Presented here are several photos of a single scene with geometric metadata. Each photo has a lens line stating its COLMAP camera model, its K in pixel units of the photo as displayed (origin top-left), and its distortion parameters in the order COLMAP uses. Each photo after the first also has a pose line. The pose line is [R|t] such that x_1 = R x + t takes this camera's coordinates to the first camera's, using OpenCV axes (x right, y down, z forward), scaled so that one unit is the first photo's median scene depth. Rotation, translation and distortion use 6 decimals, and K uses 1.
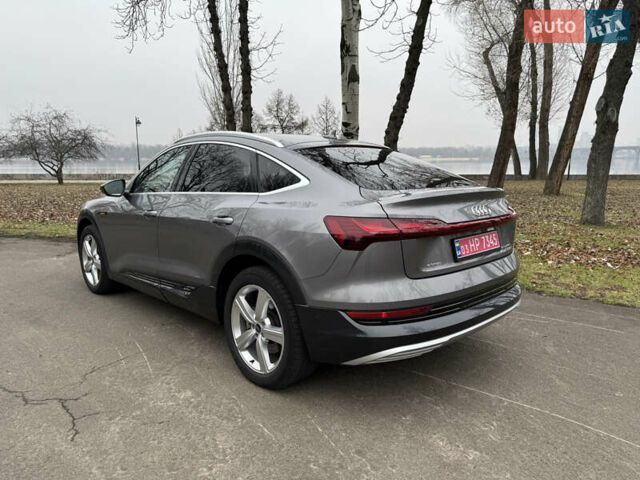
lens RADIAL K [[453.1, 0, 320.0], [0, 453.1, 240.0], [0, 0, 1]] dist [0.071497, -0.081945]
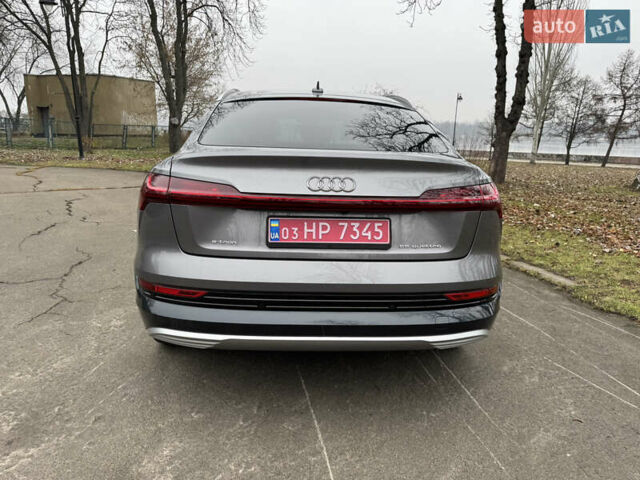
lens RADIAL K [[453.1, 0, 320.0], [0, 453.1, 240.0], [0, 0, 1]] dist [0.071497, -0.081945]
pose [[0.755369, 0.164560, -0.634301, 0.468414], [-0.135420, 0.986261, 0.094603, -0.025158], [0.641155, 0.014437, 0.767276, 0.268940]]
